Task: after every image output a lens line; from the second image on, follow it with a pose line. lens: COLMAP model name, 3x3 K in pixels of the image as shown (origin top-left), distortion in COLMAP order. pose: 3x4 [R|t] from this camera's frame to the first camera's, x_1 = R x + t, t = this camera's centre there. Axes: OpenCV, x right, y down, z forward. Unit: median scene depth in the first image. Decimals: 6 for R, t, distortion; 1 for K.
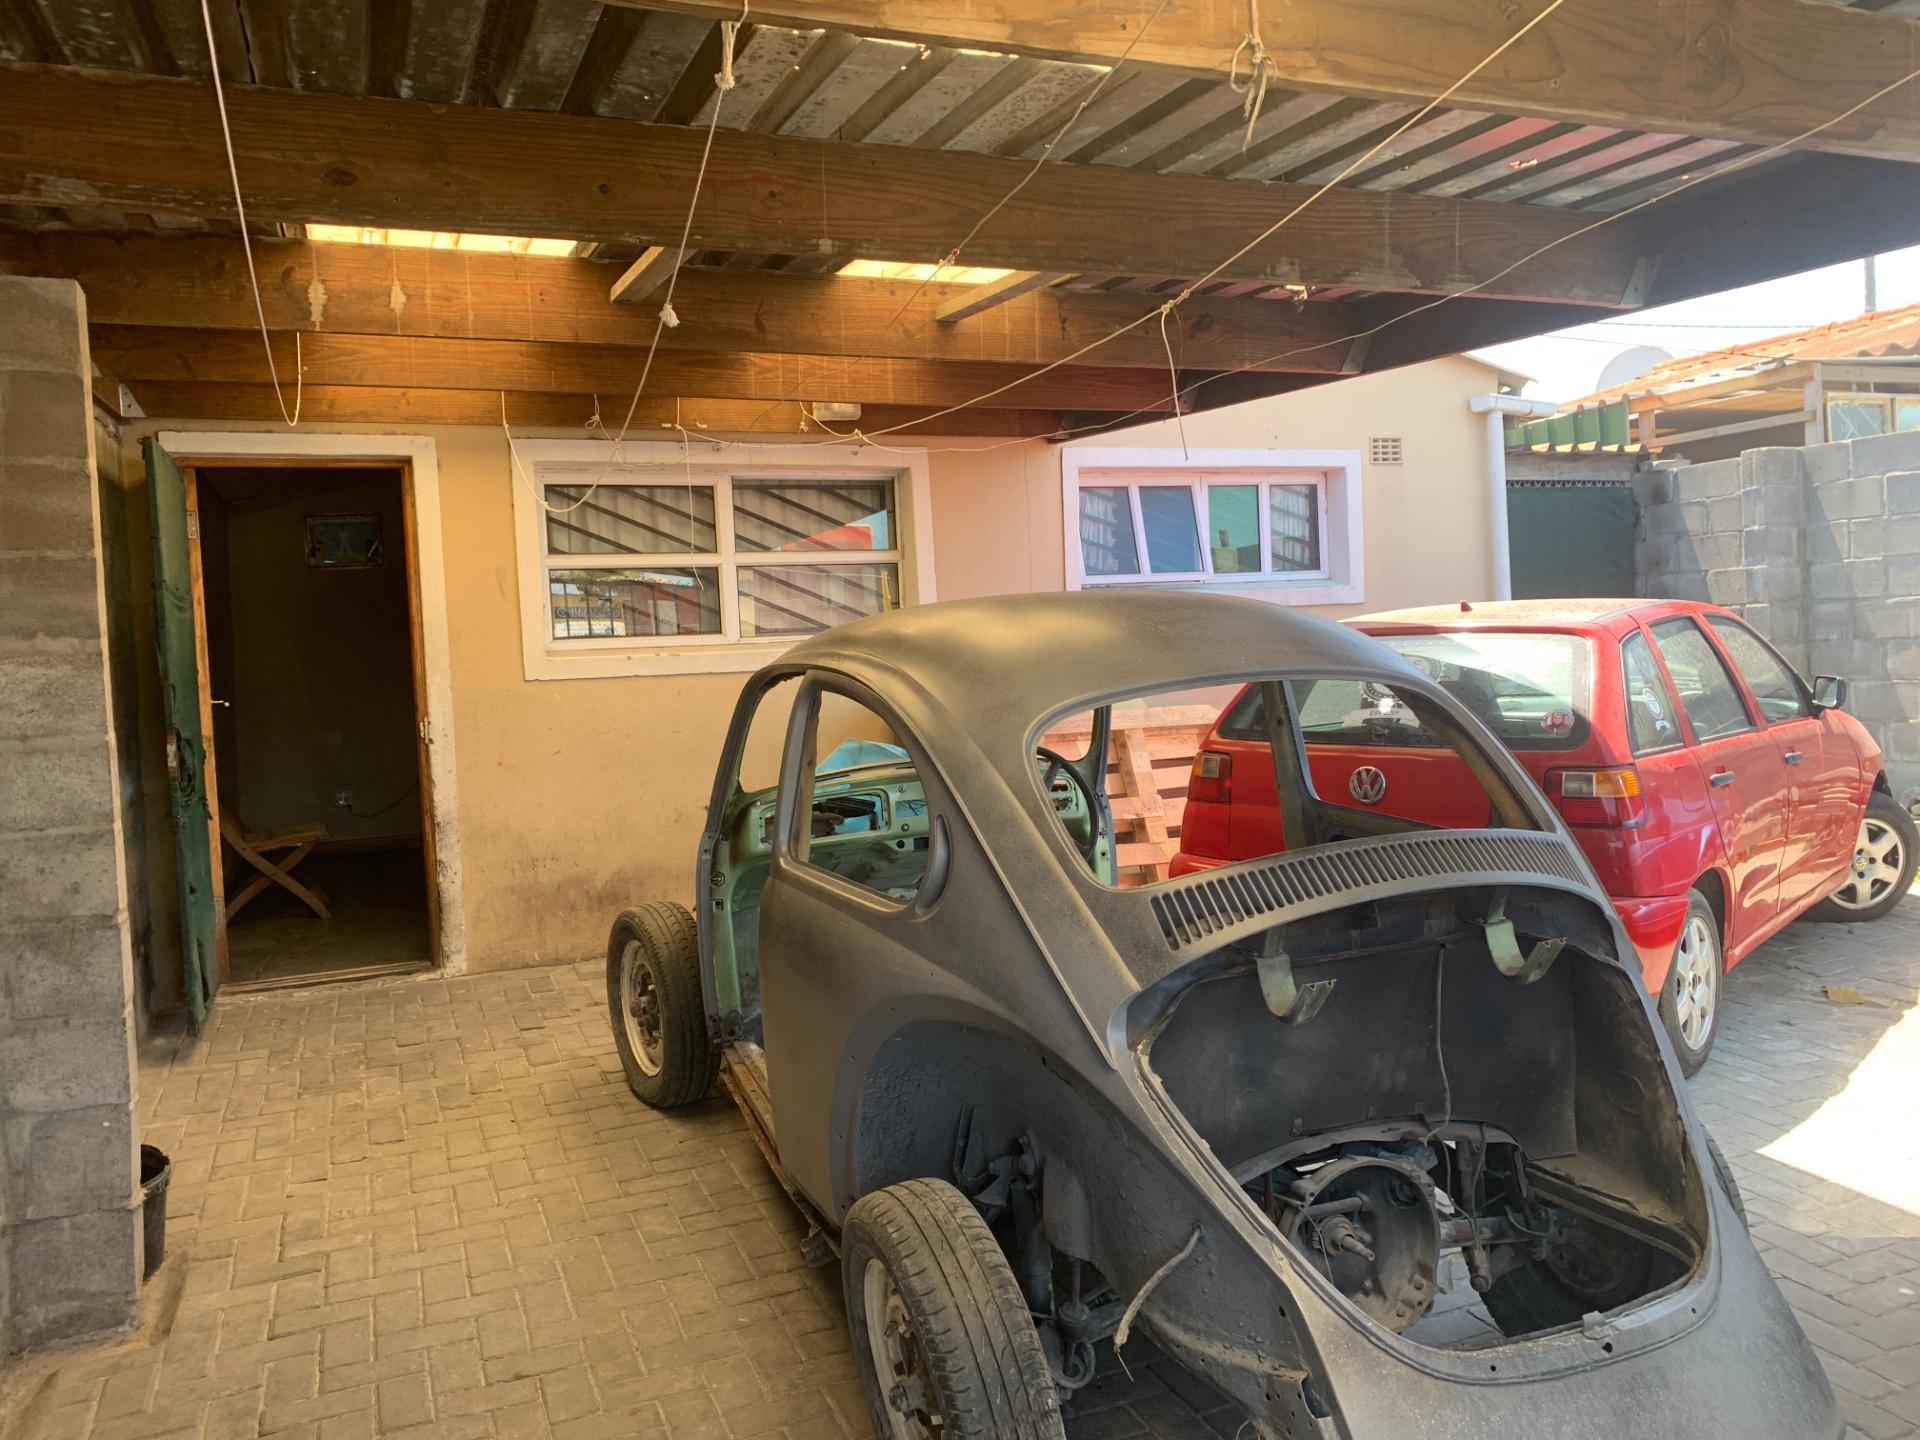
lens RADIAL K [[1469.1, 0, 959.1], [0, 1469.1, 716.7], [0, 0, 1]] dist [0.053566, -0.065317]
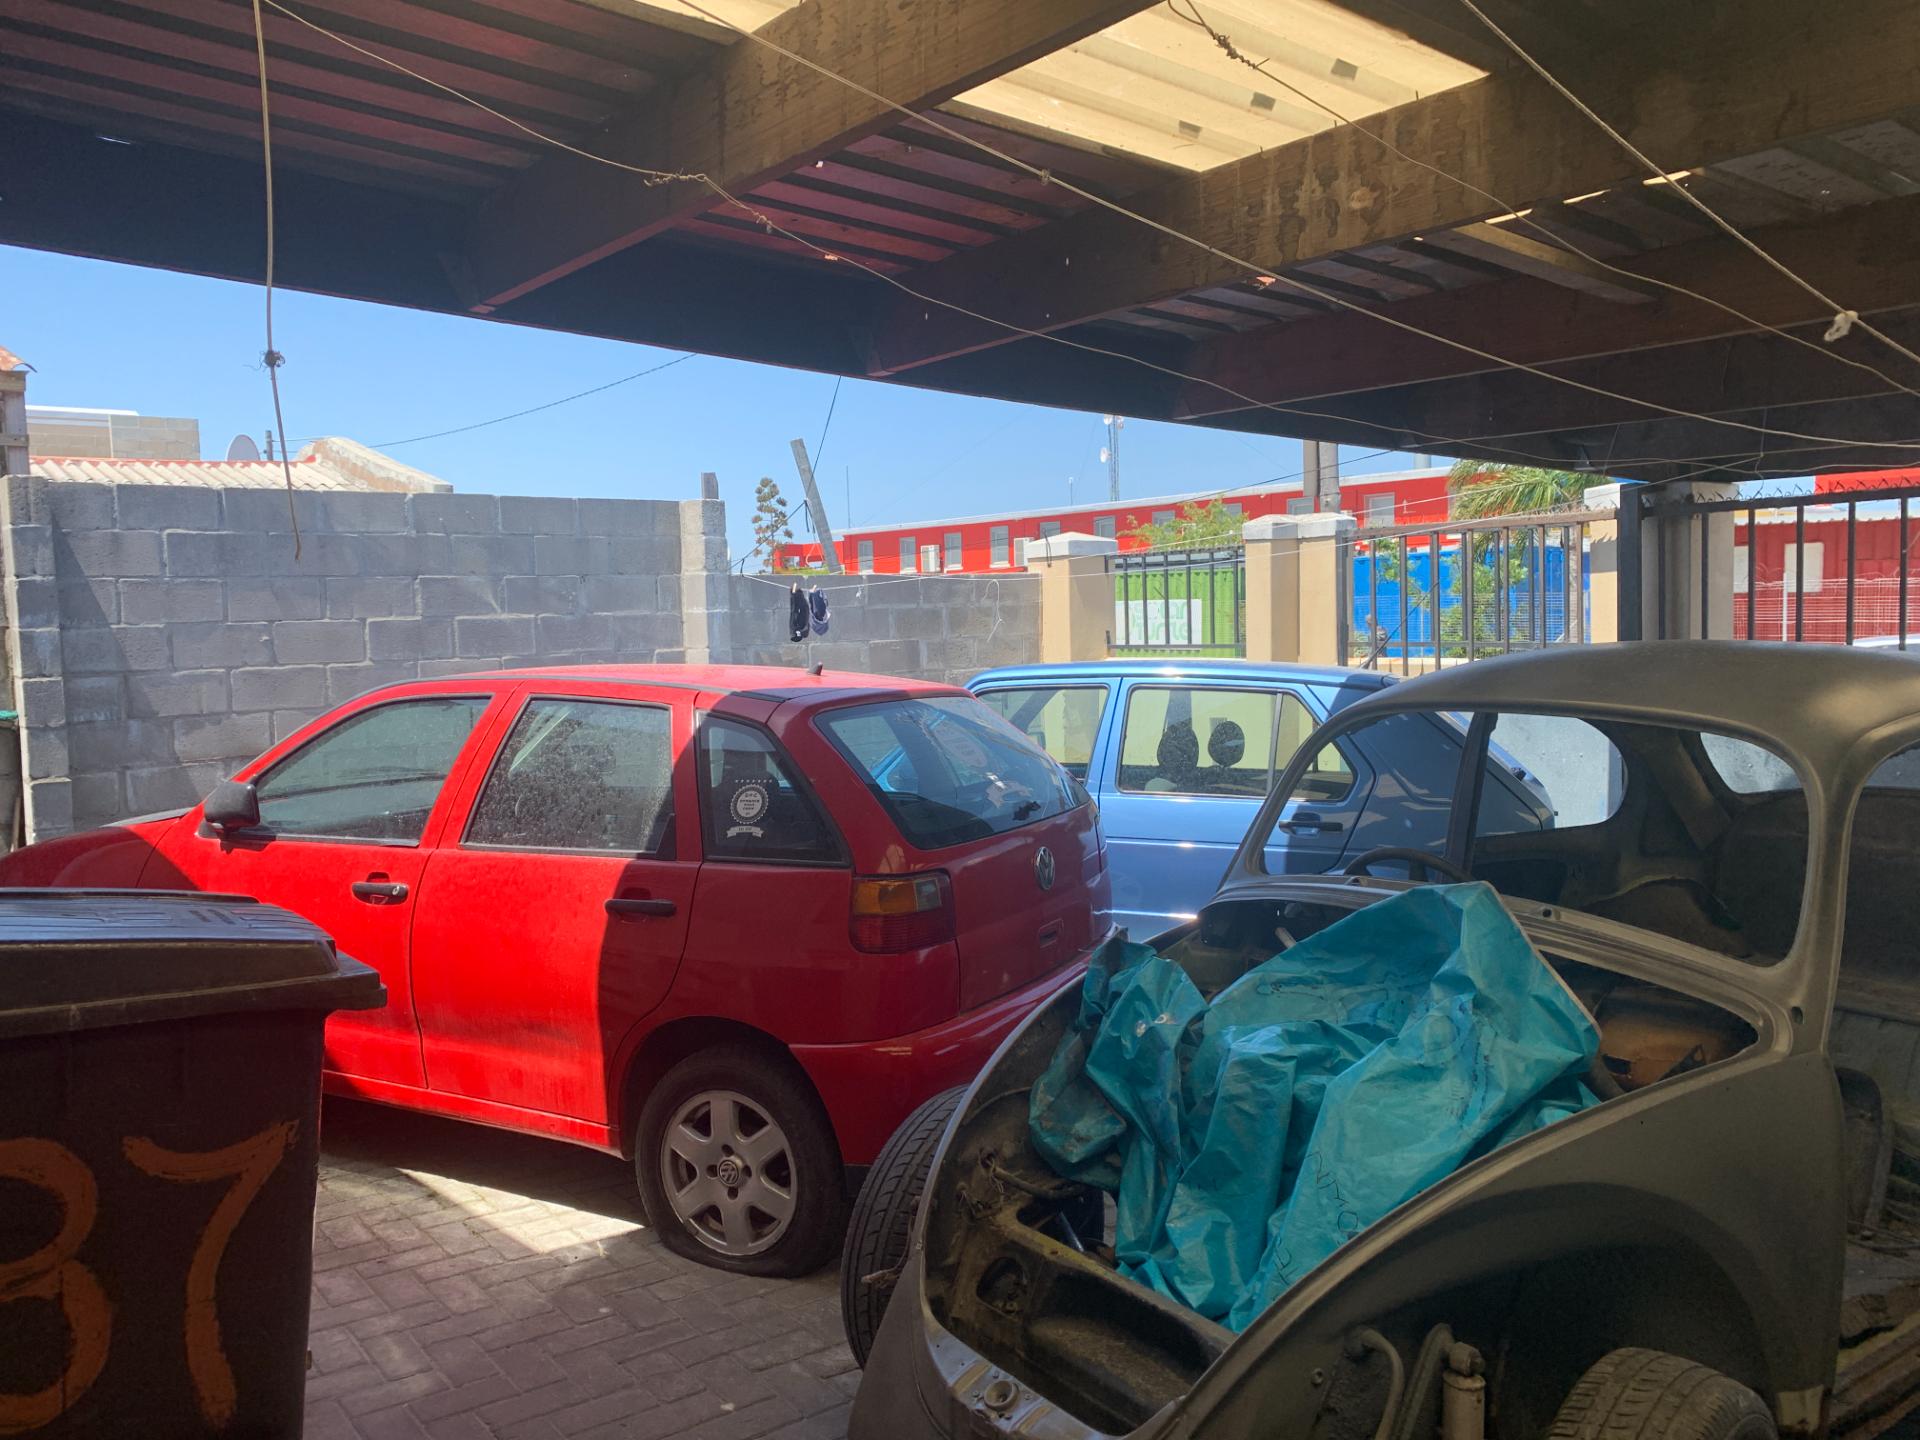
lens RADIAL K [[1469.1, 0, 960.9], [0, 1469.1, 719.6], [0, 0, 1]] dist [0.053566, -0.065317]
pose [[-0.262041, -0.017373, 0.964900, -0.339673], [0.082393, 0.995785, 0.040305, -0.047495], [-0.961533, 0.090062, -0.259505, 0.768334]]
